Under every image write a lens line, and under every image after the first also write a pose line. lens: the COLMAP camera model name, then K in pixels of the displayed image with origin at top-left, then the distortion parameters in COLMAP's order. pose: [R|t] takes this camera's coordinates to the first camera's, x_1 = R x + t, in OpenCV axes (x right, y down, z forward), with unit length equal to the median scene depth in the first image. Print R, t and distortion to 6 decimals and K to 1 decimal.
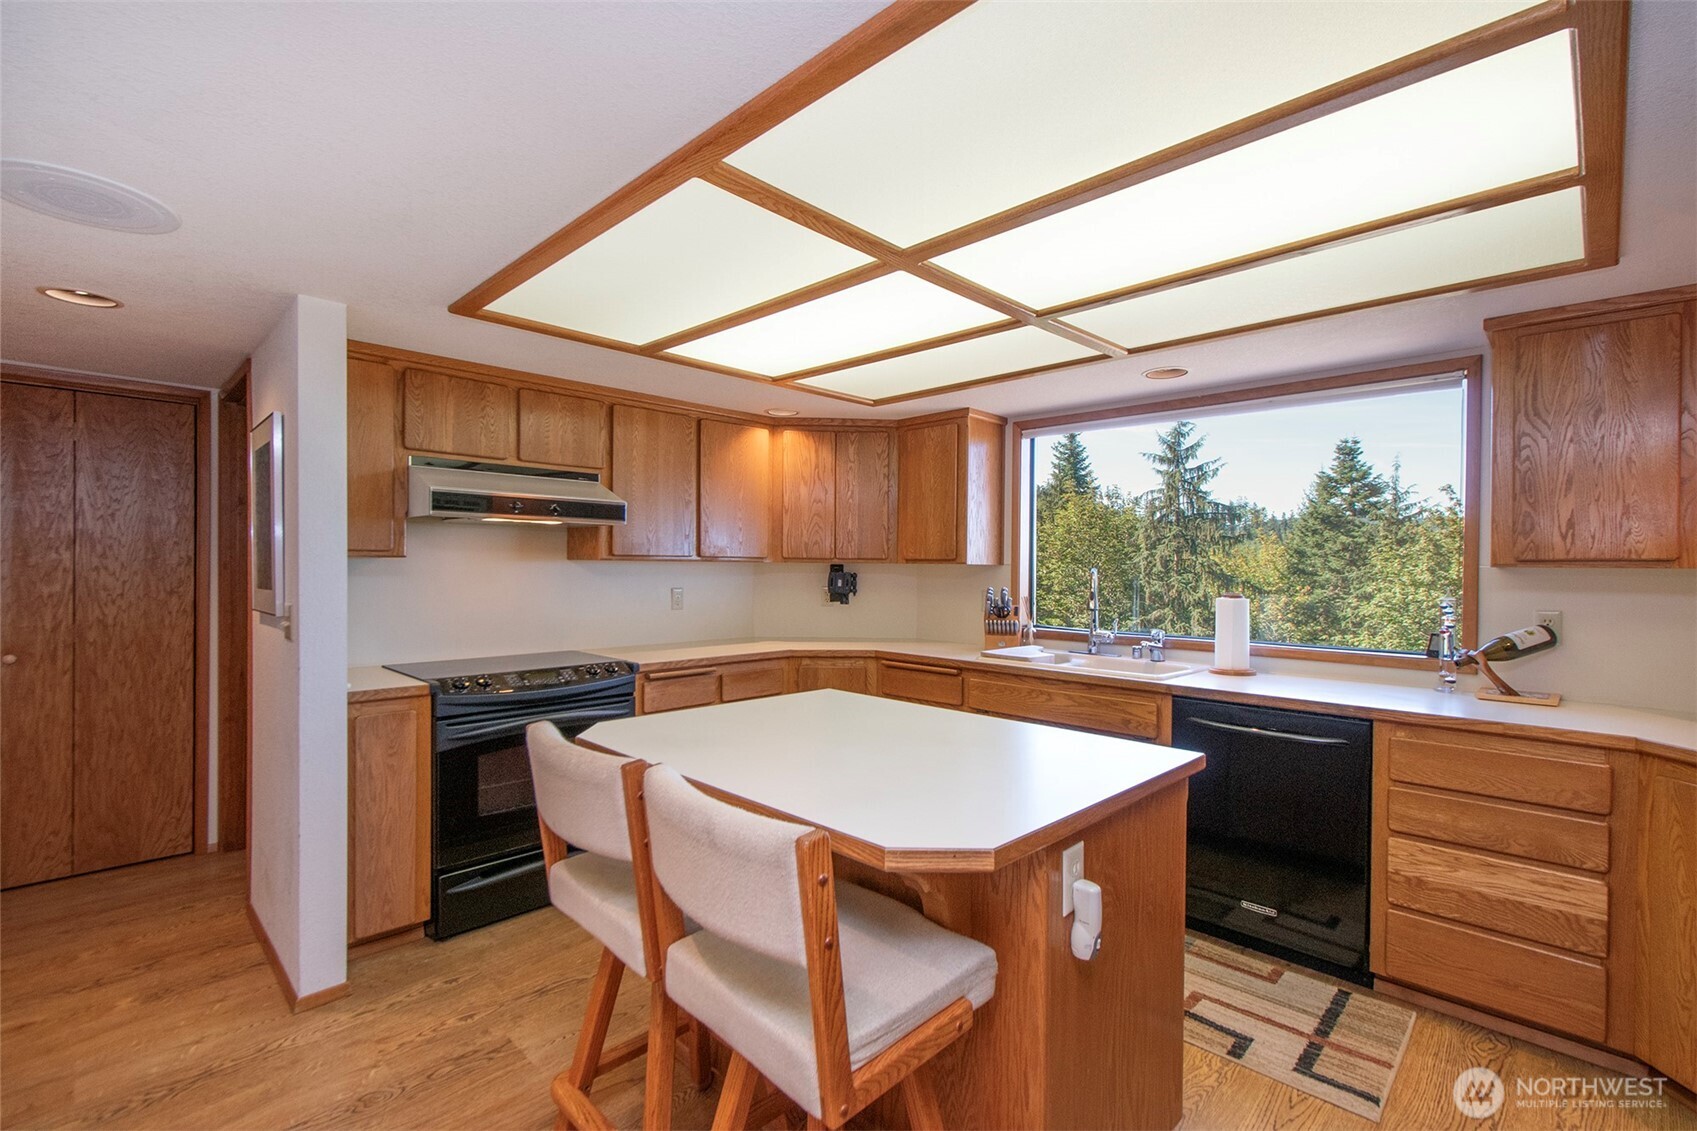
lens RADIAL K [[766.3, 0, 851.6], [0, 766.3, 571.1], [0, 0, 1]] dist [0.022377, 0.000750]
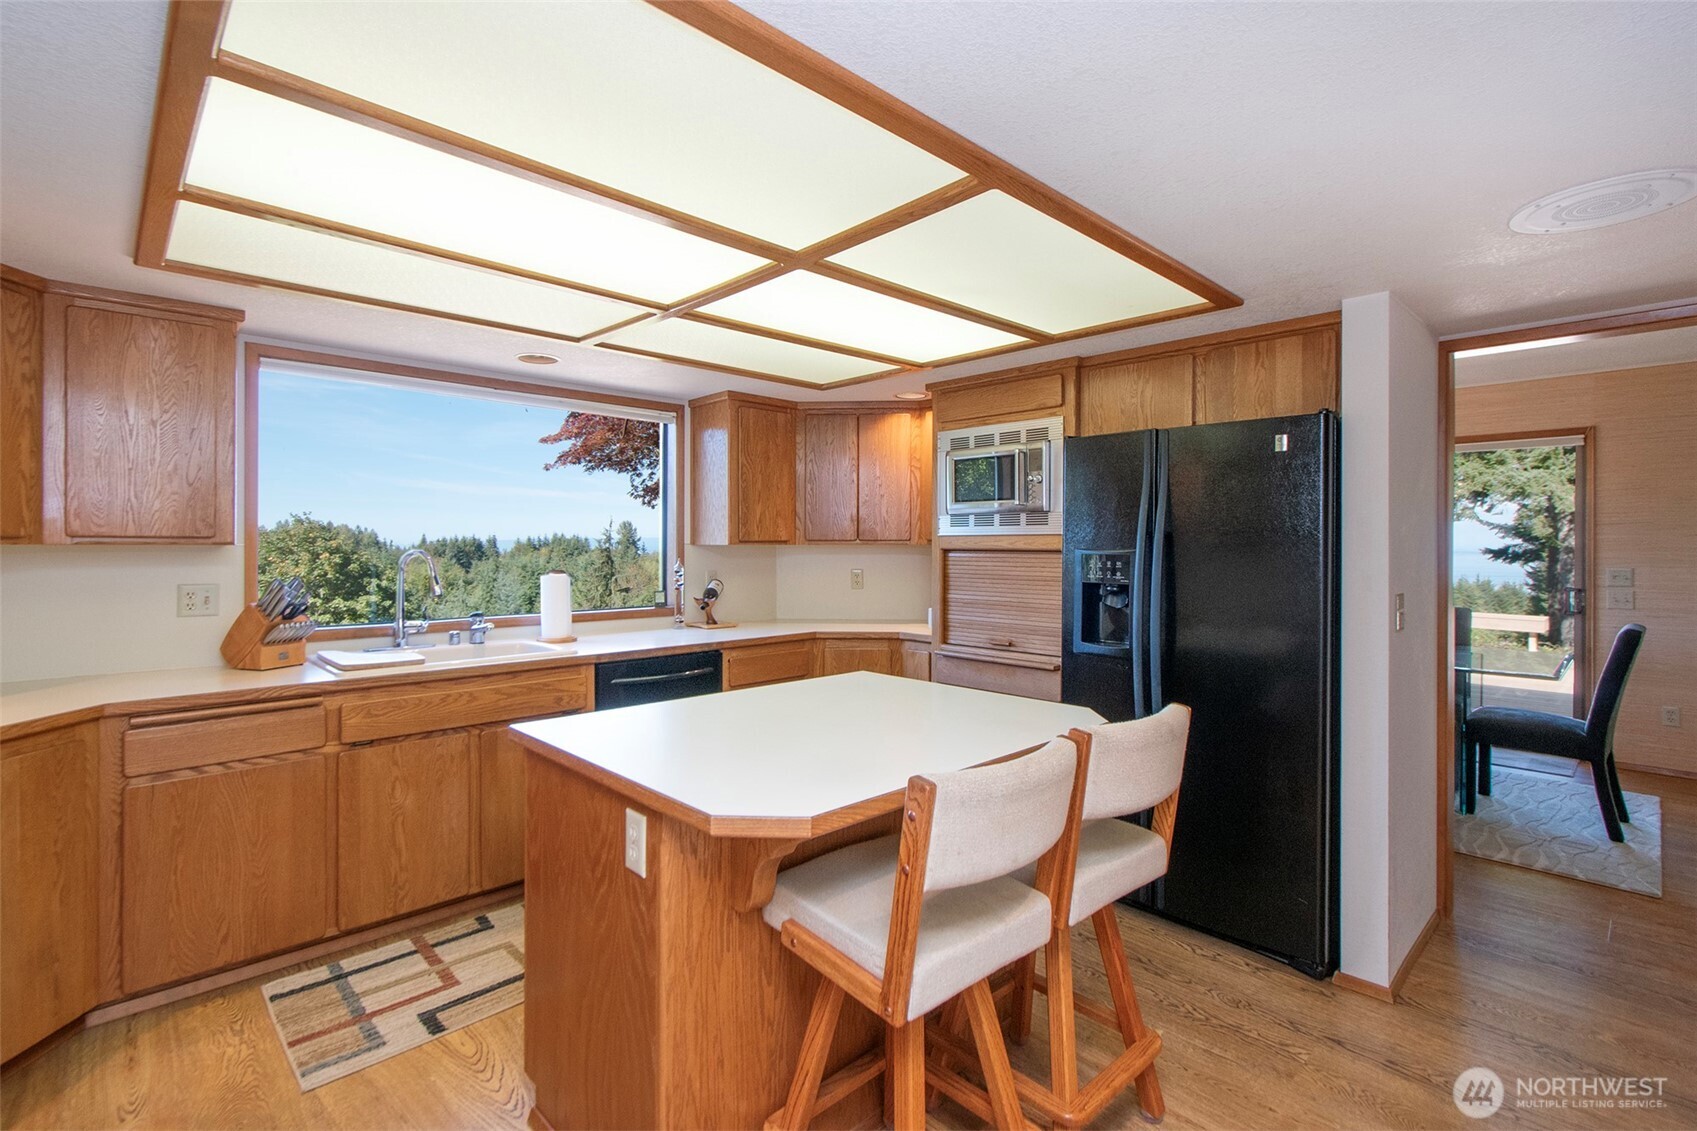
lens RADIAL K [[766.3, 0, 853.3], [0, 766.3, 548.0], [0, 0, 1]] dist [0.022377, 0.000750]
pose [[0.048941, -0.011050, 0.998741, -0.618038], [0.011332, 0.999881, 0.010507, -0.009281], [-0.998737, 0.010803, 0.049060, 0.541574]]
